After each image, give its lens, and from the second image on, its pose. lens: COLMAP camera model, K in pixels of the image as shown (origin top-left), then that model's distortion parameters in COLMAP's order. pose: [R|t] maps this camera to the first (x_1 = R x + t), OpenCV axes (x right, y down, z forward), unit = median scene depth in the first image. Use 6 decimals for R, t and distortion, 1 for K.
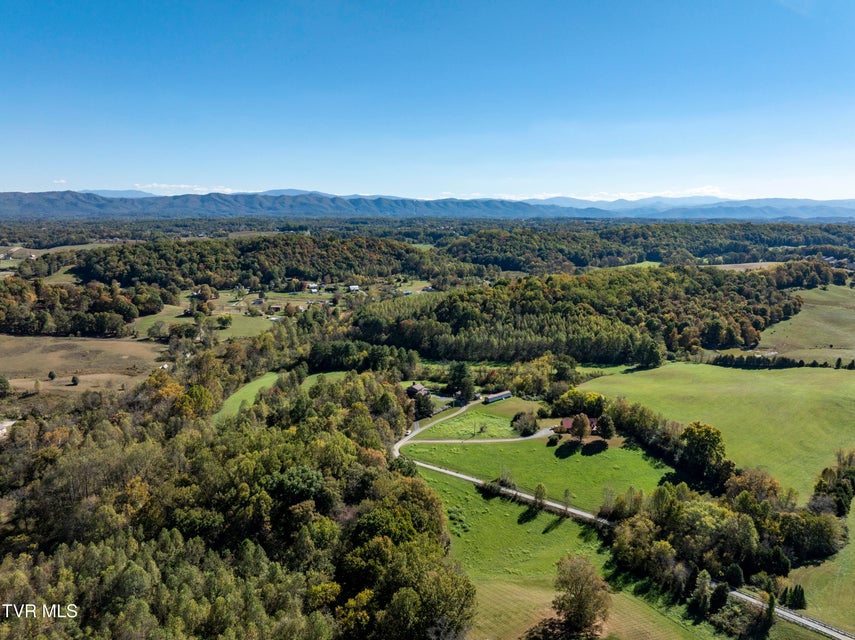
lens RADIAL K [[600.7, 0, 431.3], [0, 600.7, 316.5], [0, 0, 1]] dist [-0.032682, -0.008904]
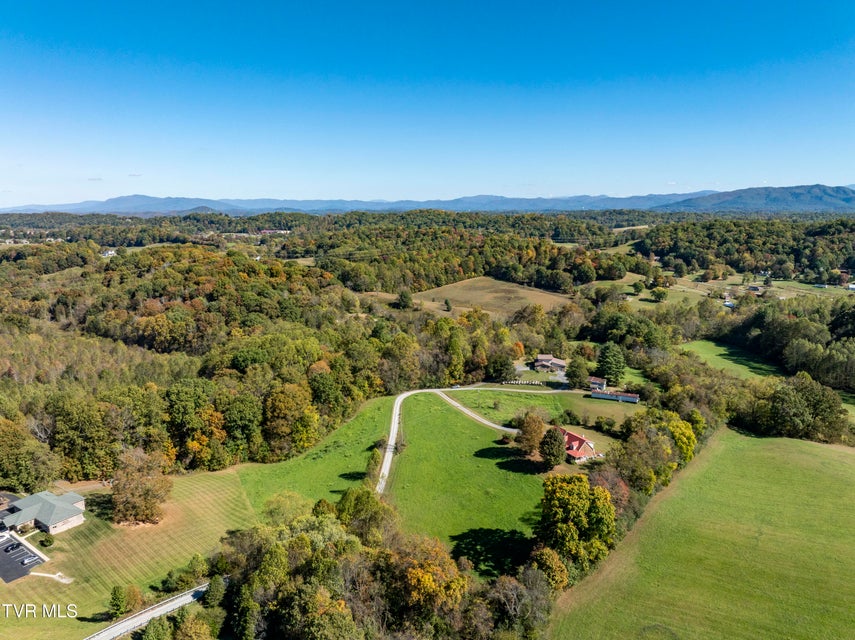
lens RADIAL K [[600.7, 0, 431.3], [0, 600.7, 316.5], [0, 0, 1]] dist [-0.032682, -0.008904]
pose [[0.419902, 0.158486, -0.893624, 0.250000], [-0.152633, 0.982942, 0.102606, -0.000456], [0.894643, 0.093312, 0.436930, 0.182707]]
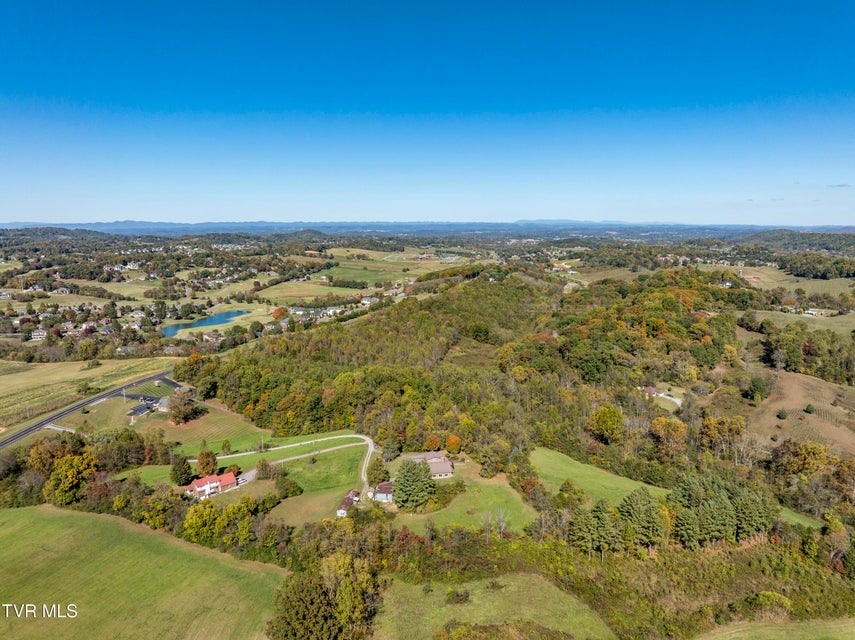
lens RADIAL K [[600.7, 0, 431.3], [0, 600.7, 316.5], [0, 0, 1]] dist [-0.032682, -0.008904]
pose [[-0.752742, 0.099508, -0.650751, 0.179149], [-0.112980, 0.954316, 0.276614, -0.104913], [0.648548, 0.281741, -0.707112, 0.572512]]
